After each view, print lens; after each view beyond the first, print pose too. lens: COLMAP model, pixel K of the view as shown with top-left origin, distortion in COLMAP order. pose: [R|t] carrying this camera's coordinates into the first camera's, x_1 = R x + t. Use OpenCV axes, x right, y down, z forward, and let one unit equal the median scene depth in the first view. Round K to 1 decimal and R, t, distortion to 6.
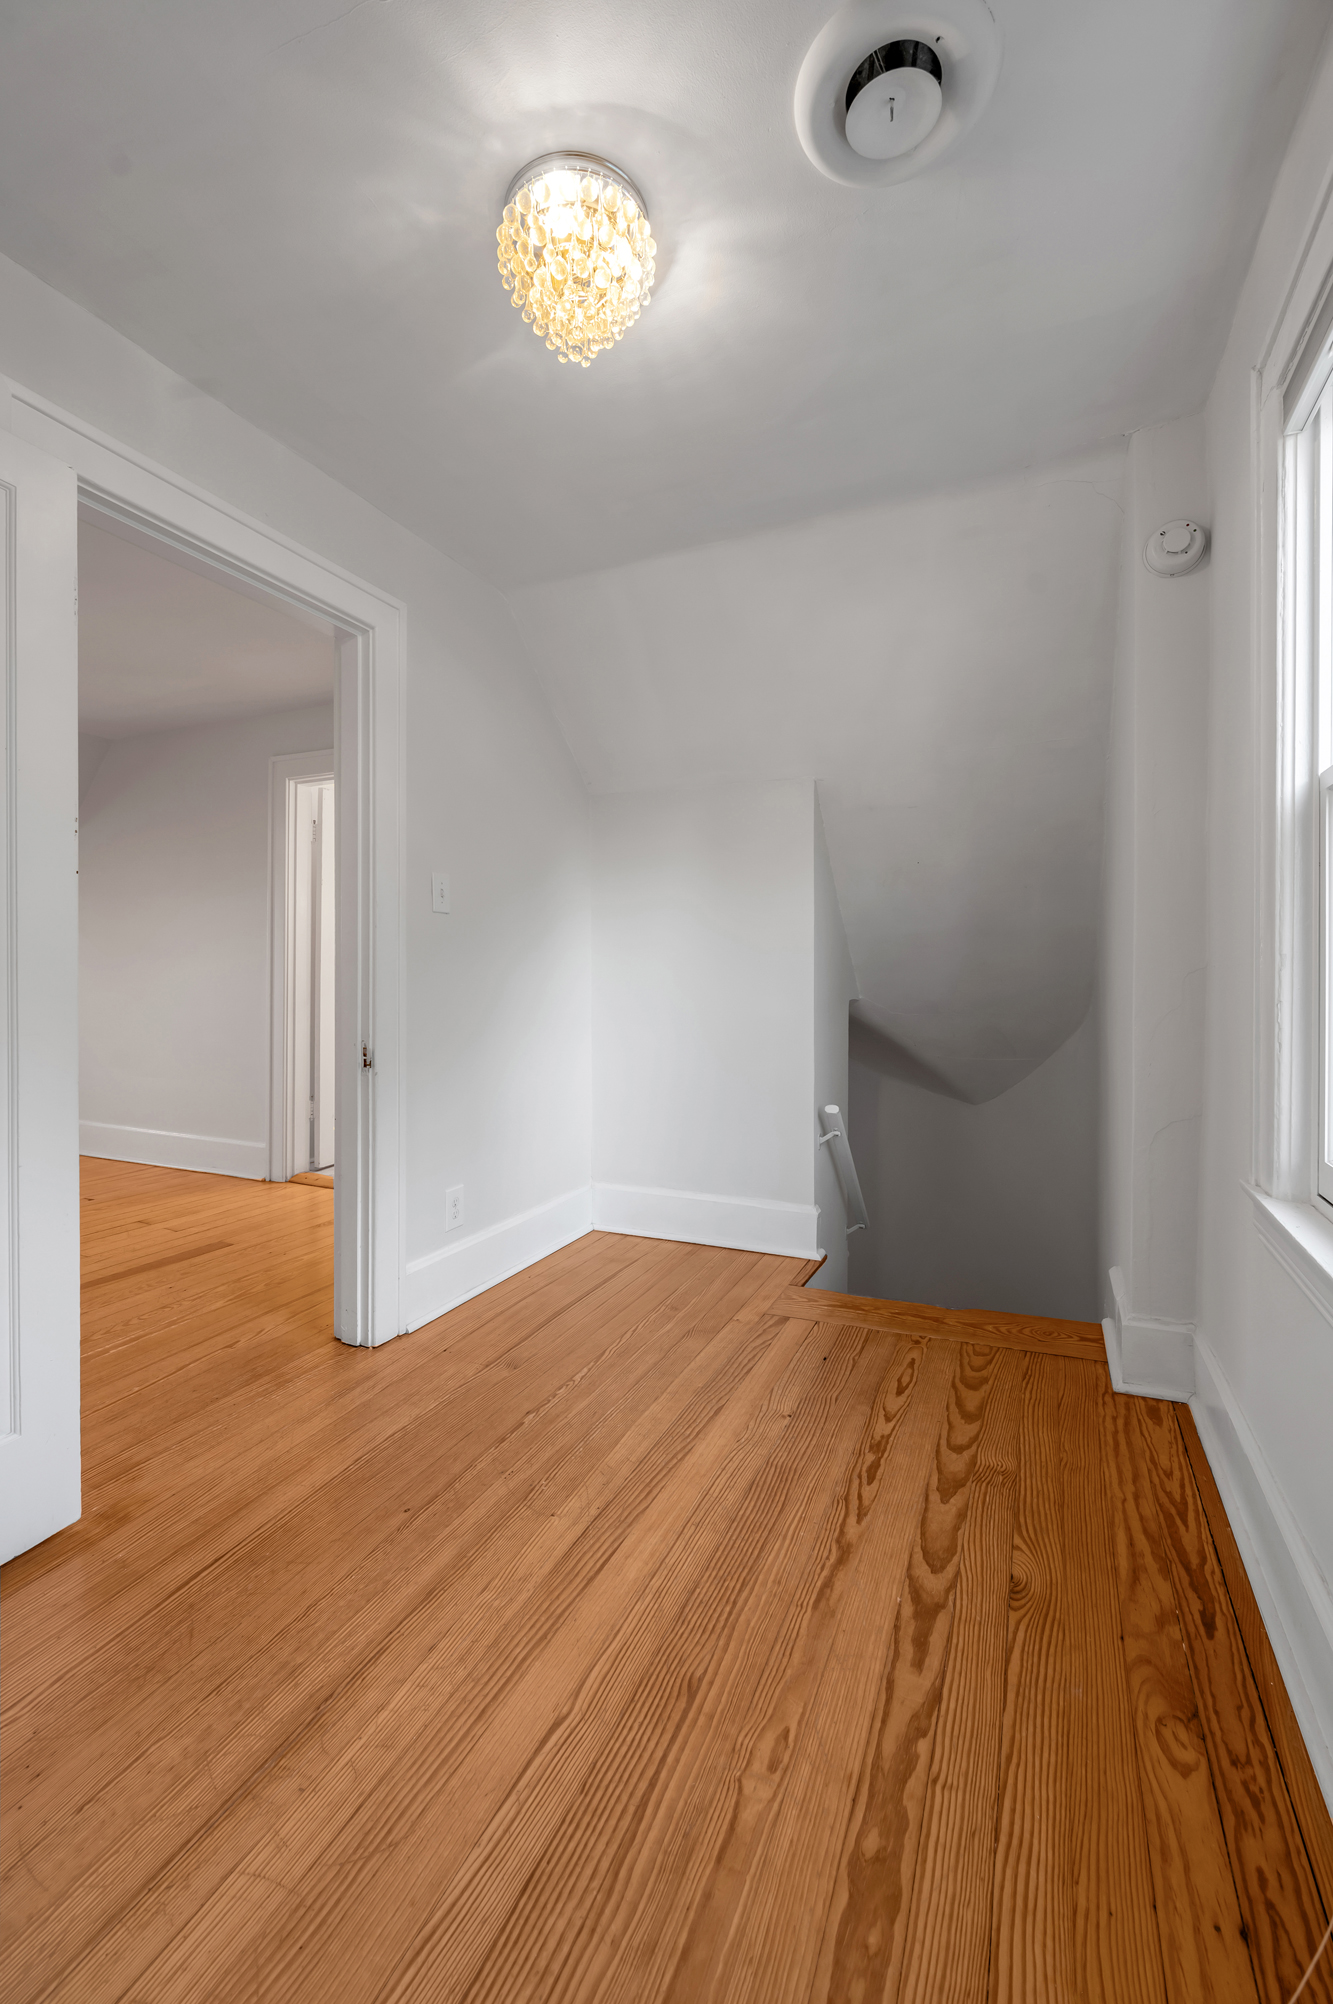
lens RADIAL K [[837.9, 0, 664.7], [0, 837.9, 1006.4], [0, 0, 1]] dist [-0.001430, -0.000039]
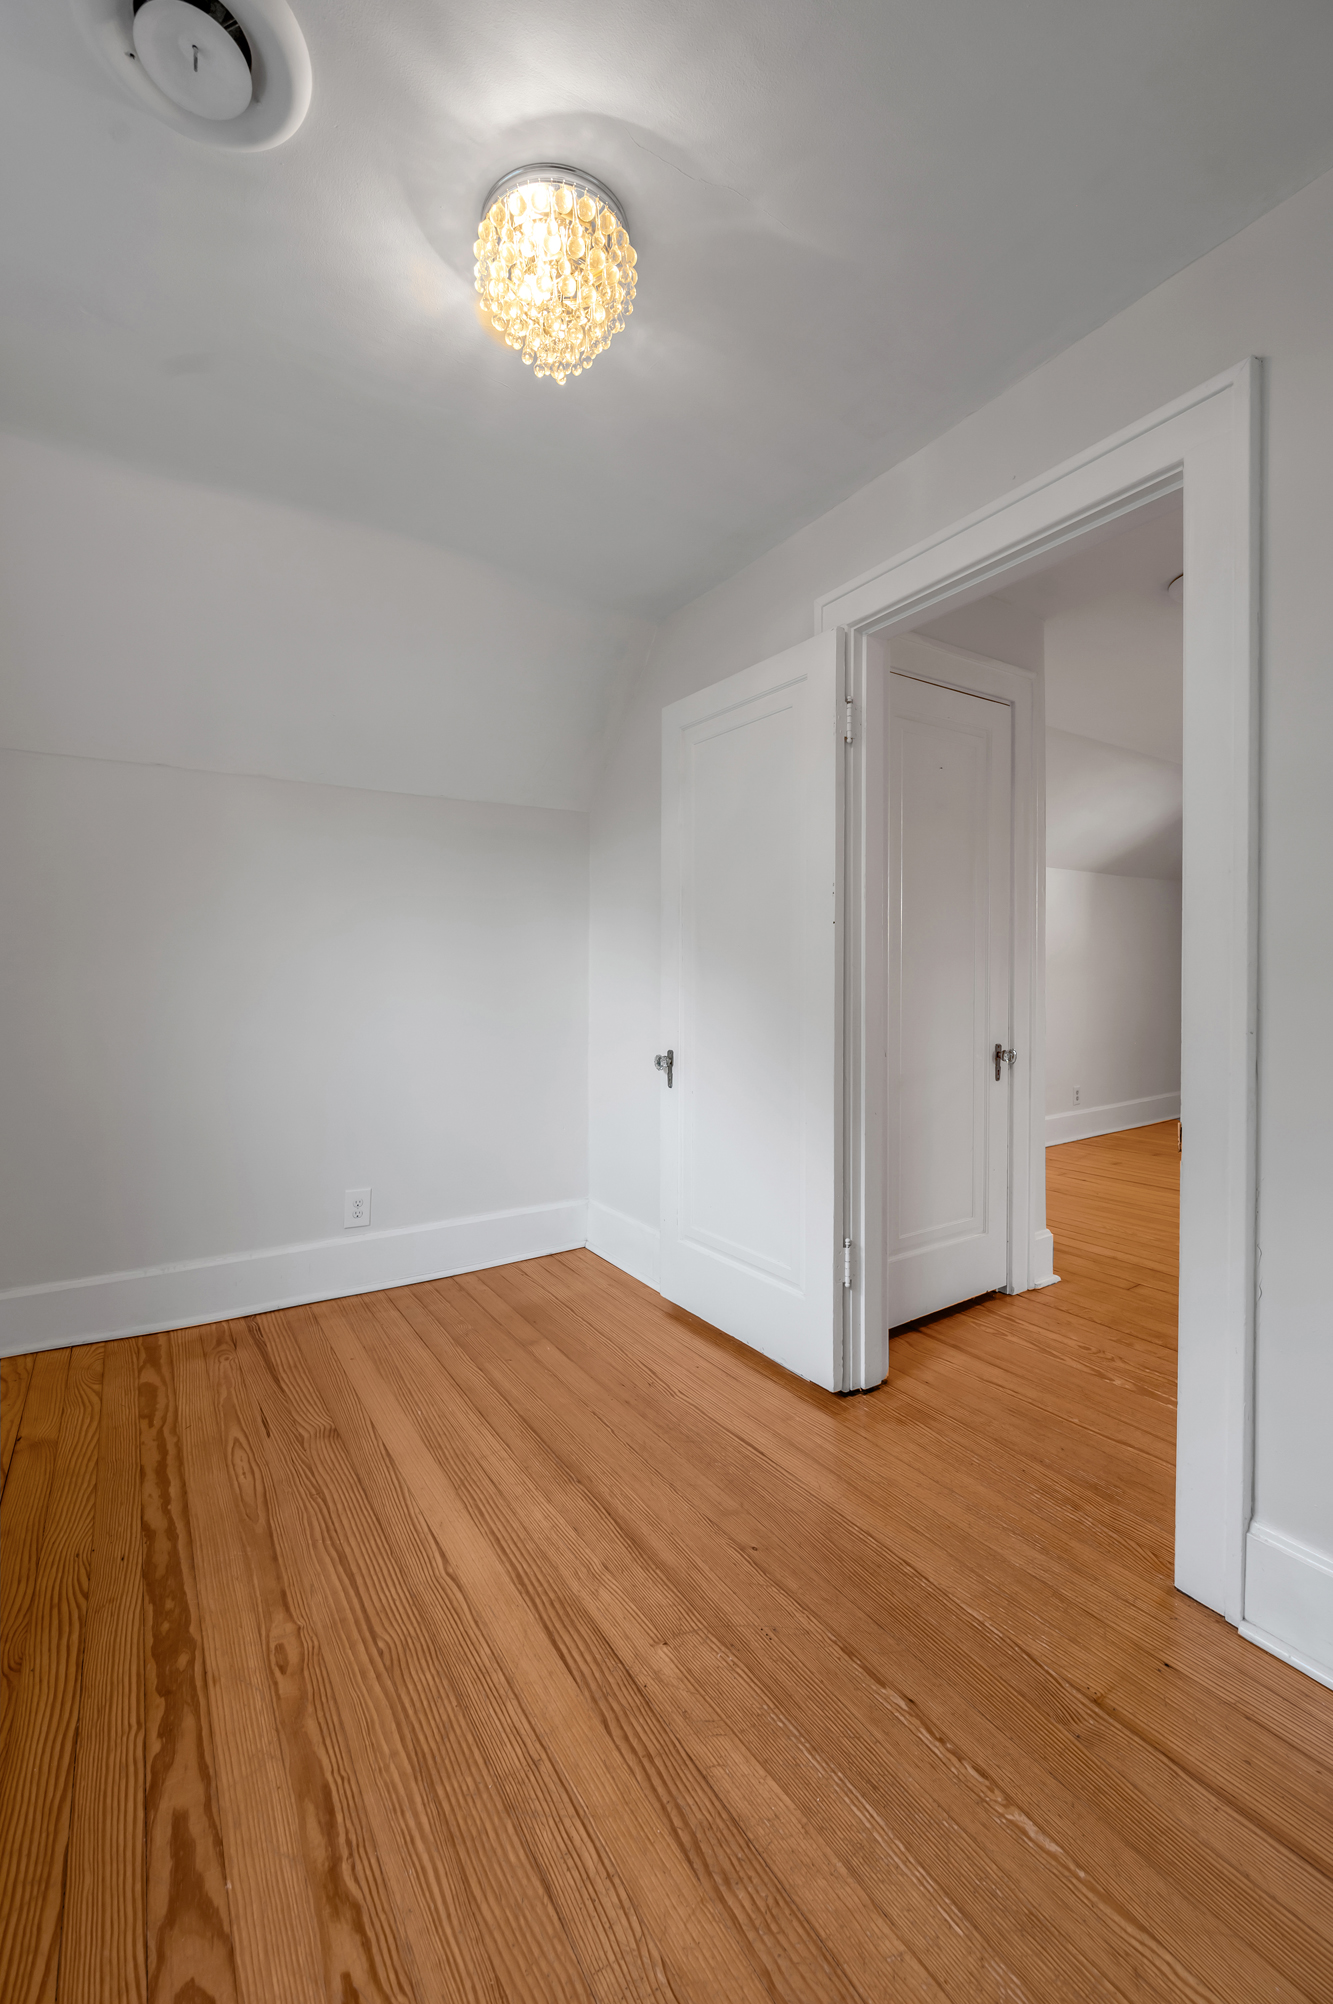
lens RADIAL K [[837.9, 0, 664.7], [0, 837.9, 1006.4], [0, 0, 1]] dist [-0.001430, -0.000039]
pose [[-0.551082, 0.033983, -0.833759, 0.680788], [-0.025196, 0.998037, 0.057332, -0.111611], [0.834071, 0.052602, -0.549144, 1.751099]]
